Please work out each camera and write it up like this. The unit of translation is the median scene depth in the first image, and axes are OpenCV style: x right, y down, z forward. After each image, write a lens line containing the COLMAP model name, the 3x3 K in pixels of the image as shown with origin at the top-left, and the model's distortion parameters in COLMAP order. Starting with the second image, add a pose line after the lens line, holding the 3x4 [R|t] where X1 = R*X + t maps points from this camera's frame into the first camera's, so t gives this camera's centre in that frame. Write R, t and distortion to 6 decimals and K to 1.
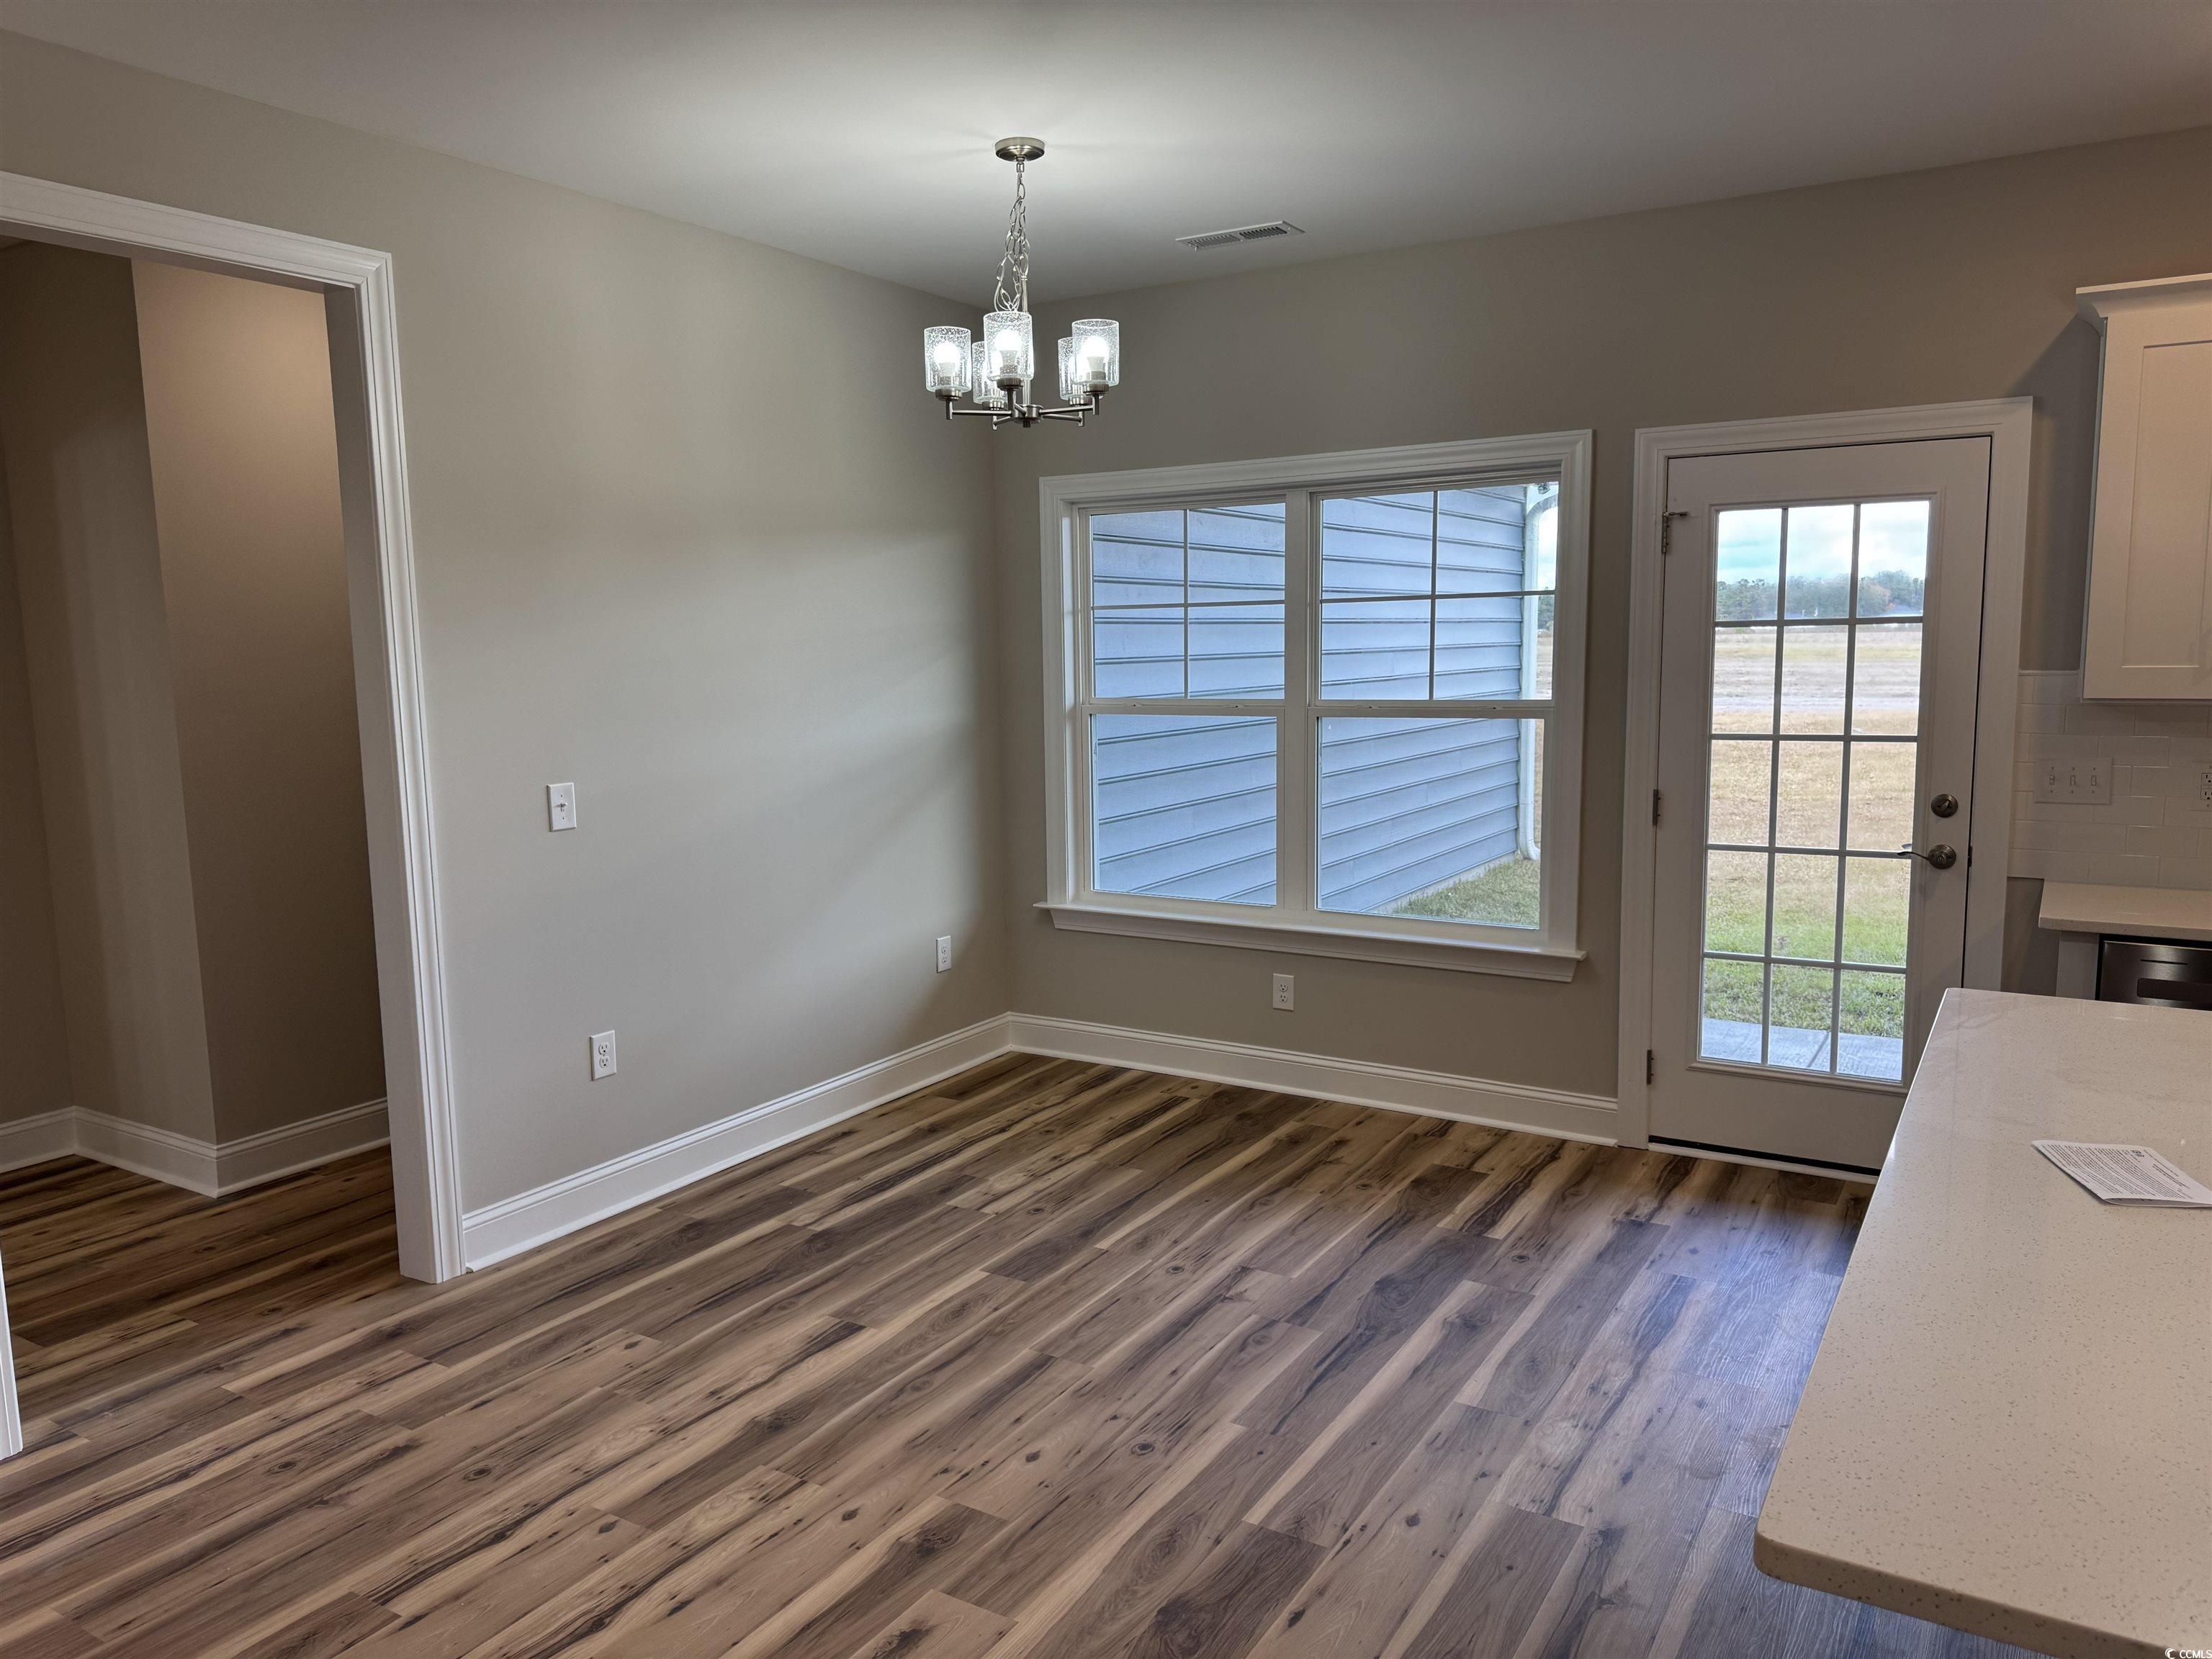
lens RADIAL K [[1564.0, 0, 1109.0], [0, 1564.0, 837.2], [0, 0, 1]] dist [0.076735, -0.083710]
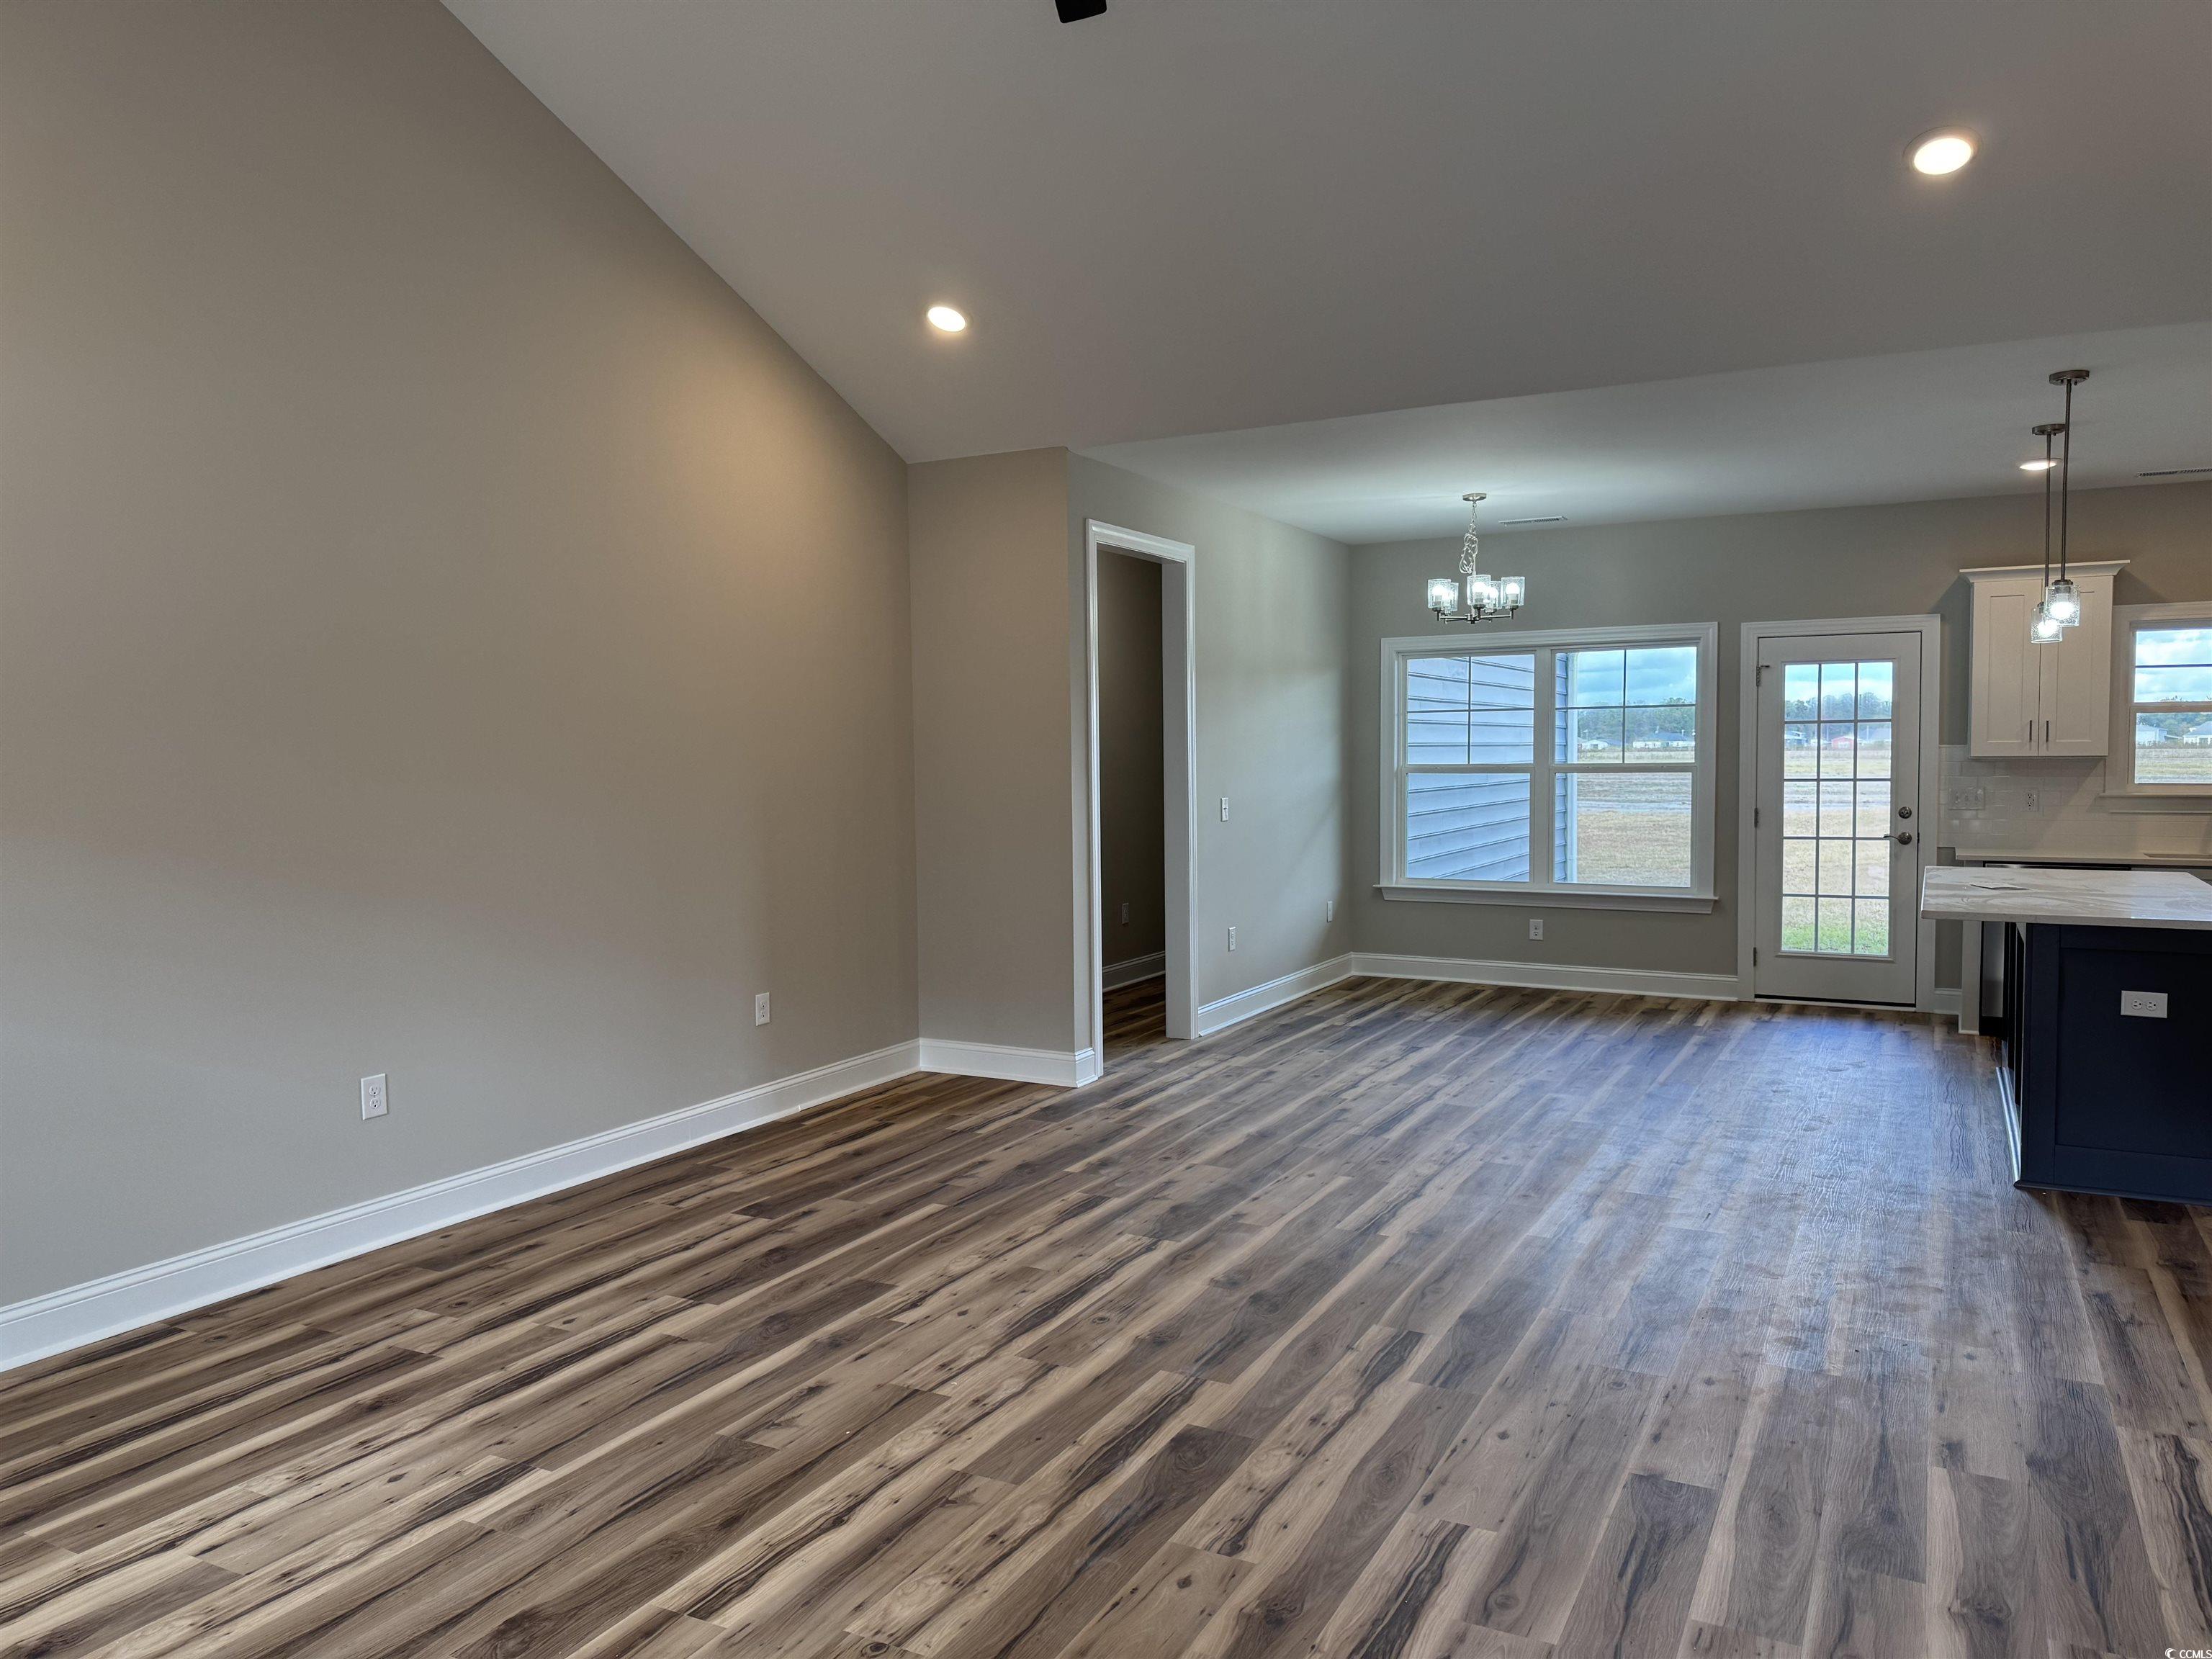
lens RADIAL K [[1634.3, 0, 1078.3], [0, 1634.3, 841.9], [0, 0, 1]] dist [0.140343, -0.239020]
pose [[0.996105, 0.002871, 0.088131, -0.681945], [0.003771, 0.997169, -0.075101, 0.166933], [-0.088097, 0.075141, 0.993274, -0.971717]]
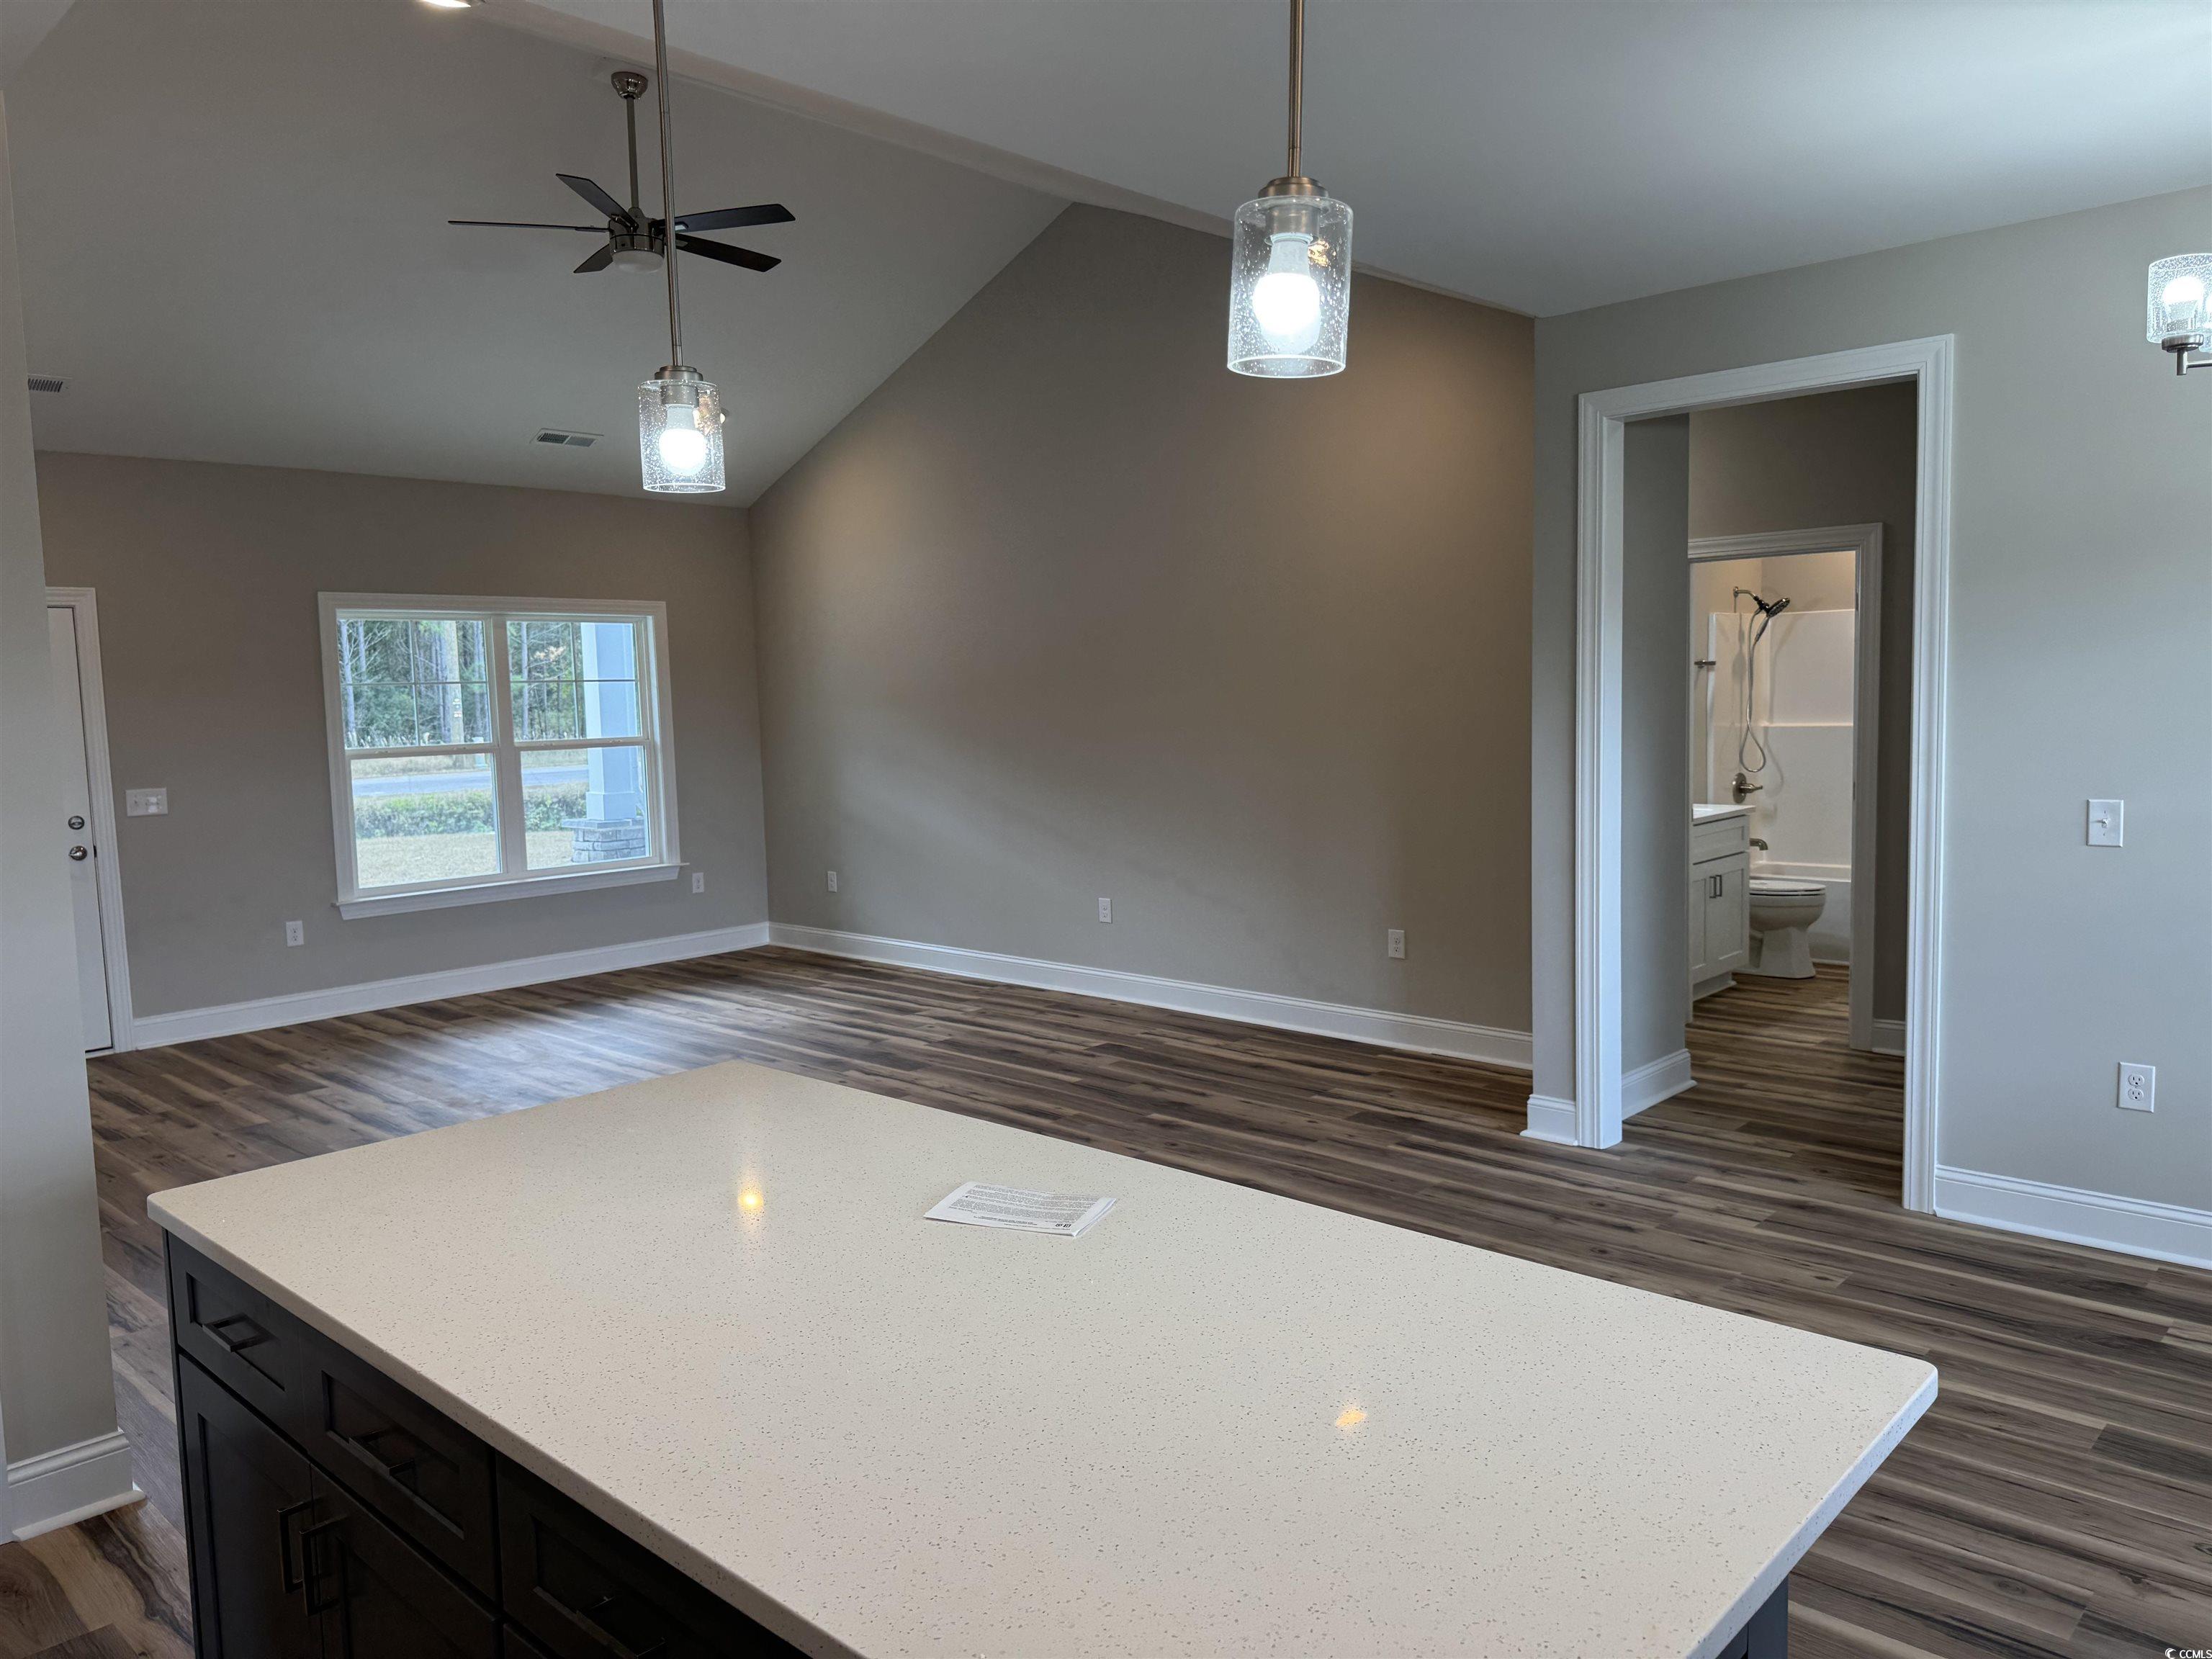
lens RADIAL K [[1574.8, 0, 1061.3], [0, 1574.8, 822.2], [0, 0, 1]] dist [-0.000054, 0.019129]
pose [[-0.218384, 0.106877, -0.969993, 0.729011], [-0.093428, 0.987129, 0.129799, -0.083439], [0.971380, 0.118971, -0.205588, 0.539465]]
